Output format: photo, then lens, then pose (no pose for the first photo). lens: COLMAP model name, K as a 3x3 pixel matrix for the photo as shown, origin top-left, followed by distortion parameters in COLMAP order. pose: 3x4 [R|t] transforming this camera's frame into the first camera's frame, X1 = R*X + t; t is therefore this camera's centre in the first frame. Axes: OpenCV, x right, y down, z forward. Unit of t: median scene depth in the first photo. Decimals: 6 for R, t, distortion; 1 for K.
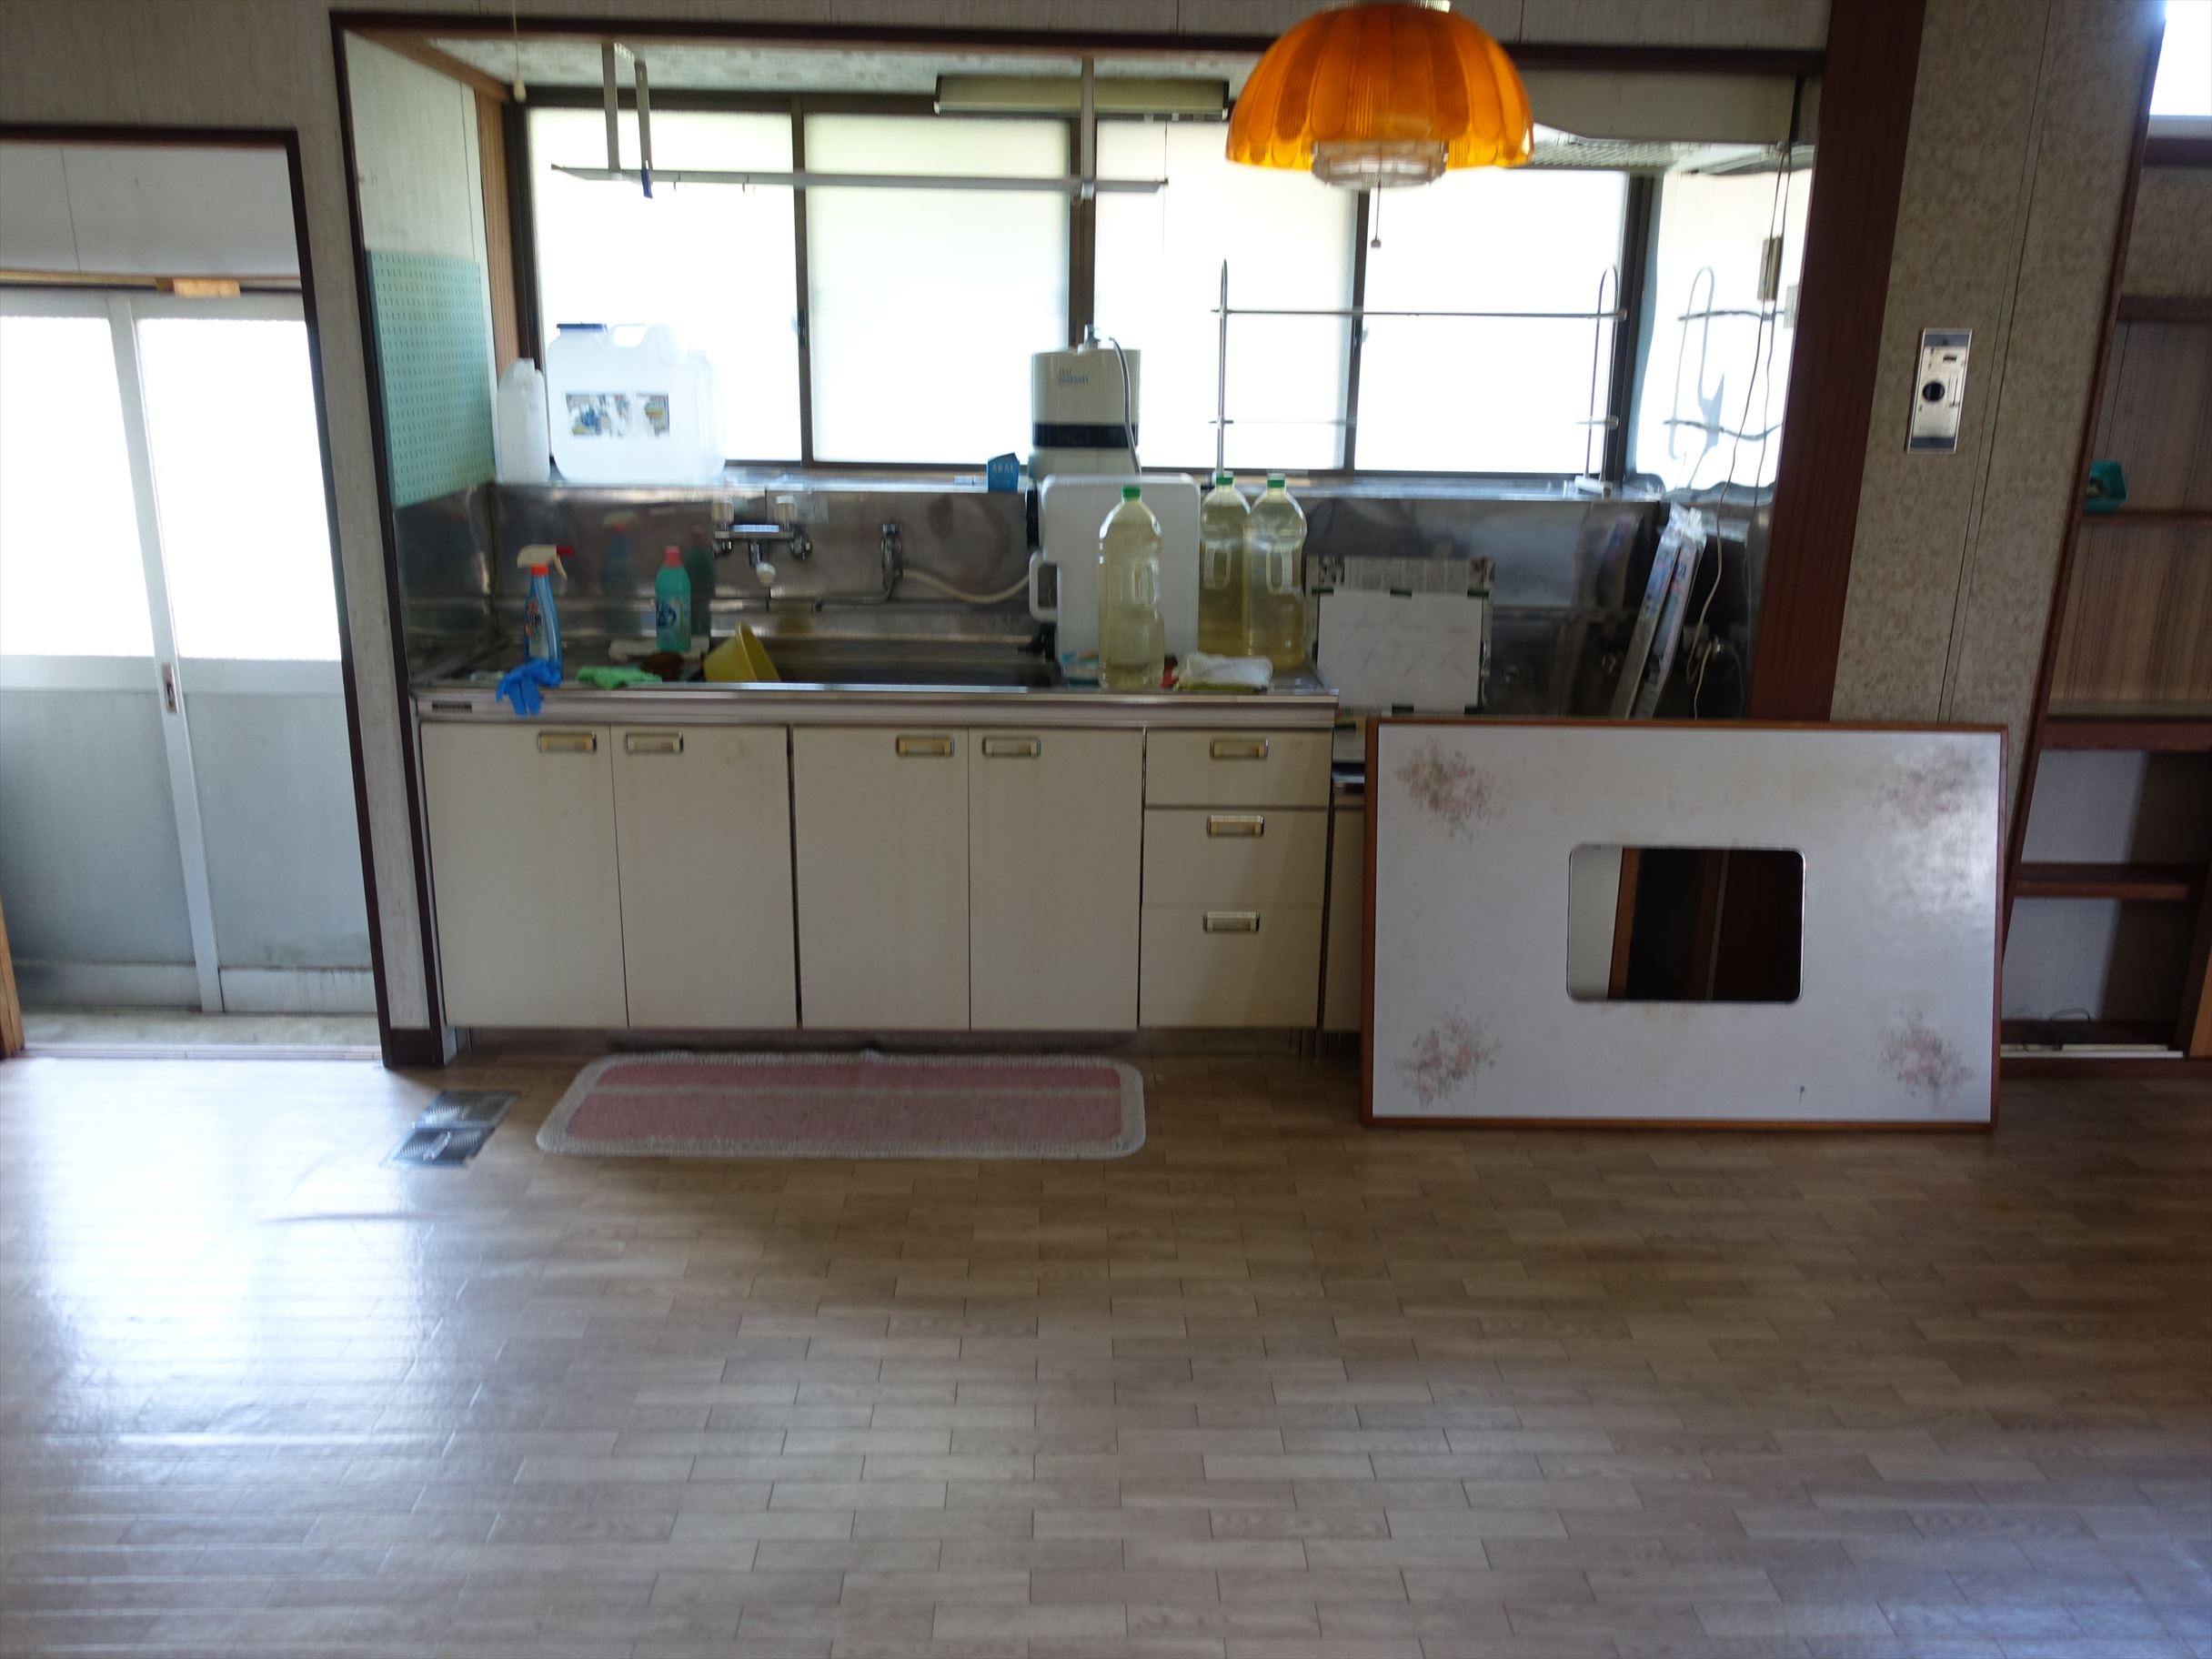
lens RADIAL K [[1722.6, 0, 1105.2], [0, 1722.6, 825.9], [0, 0, 1]] dist [-0.000977, 0.000389]
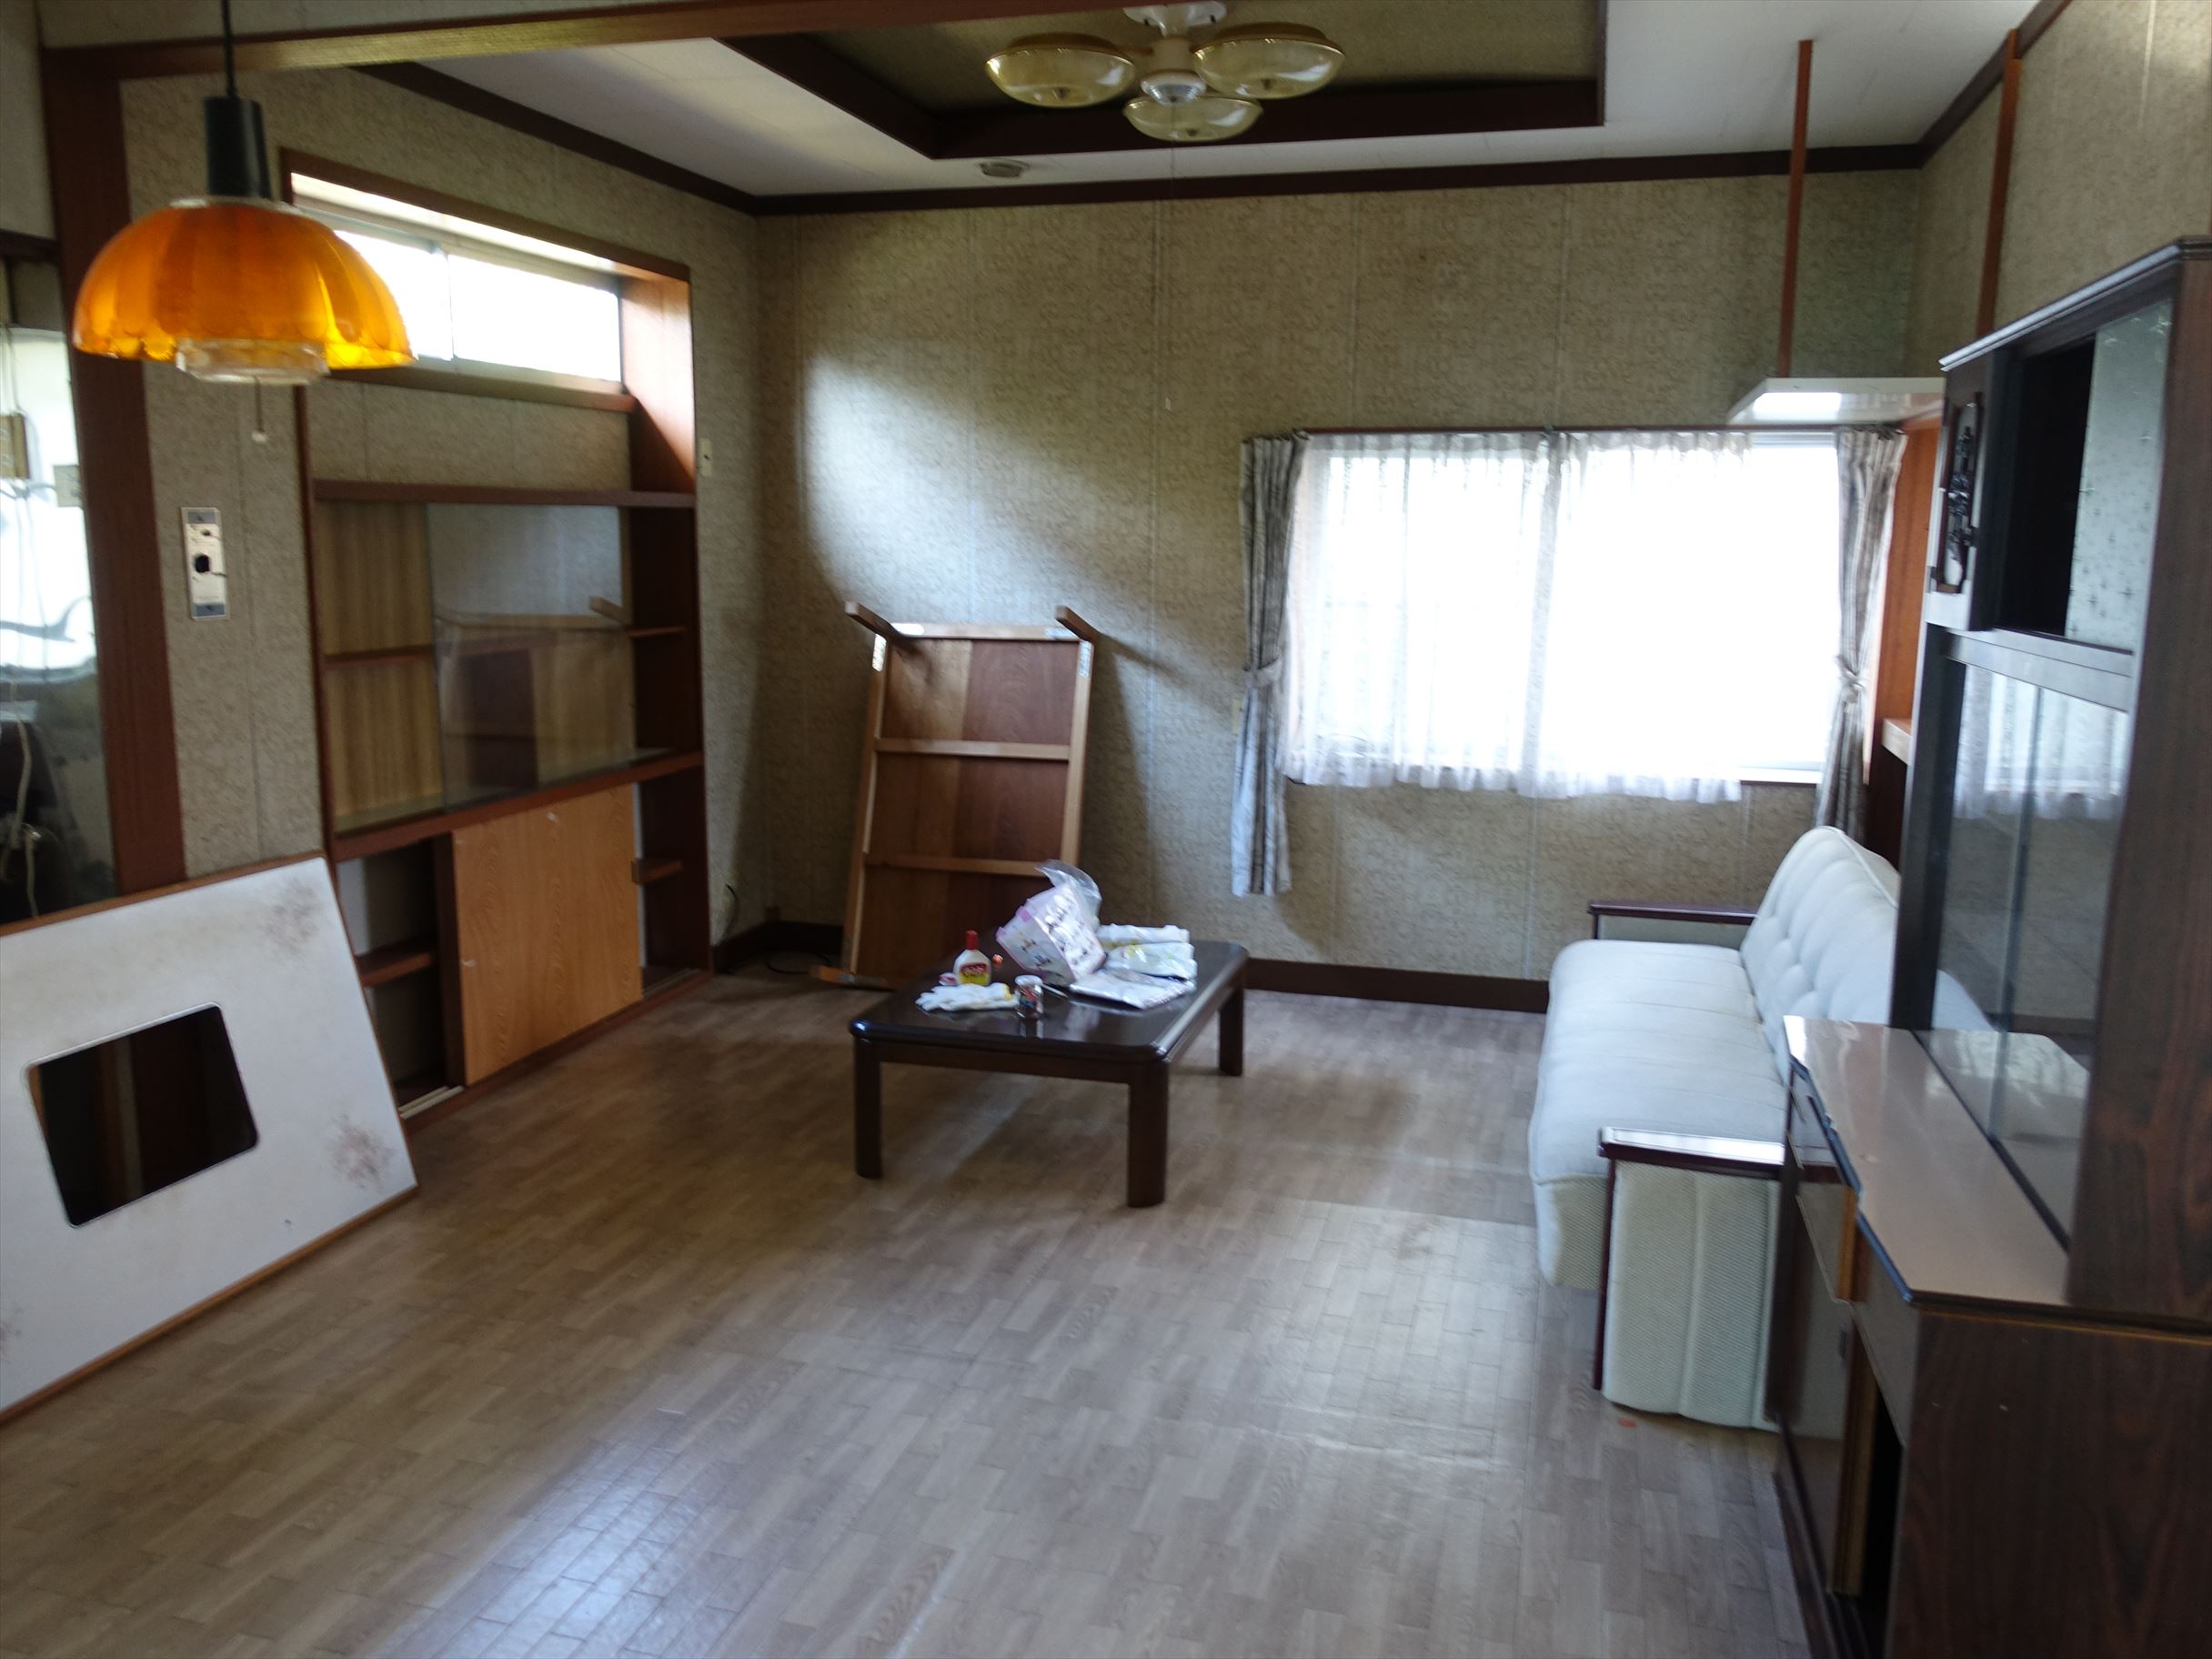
lens RADIAL K [[1722.6, 0, 1104.7], [0, 1722.6, 832.5], [0, 0, 1]] dist [-0.000977, 0.000389]
pose [[0.289658, -0.178387, 0.940360, -0.392464], [0.259086, 0.960412, 0.102385, -0.052366], [-0.921397, 0.213978, 0.324409, 0.157774]]
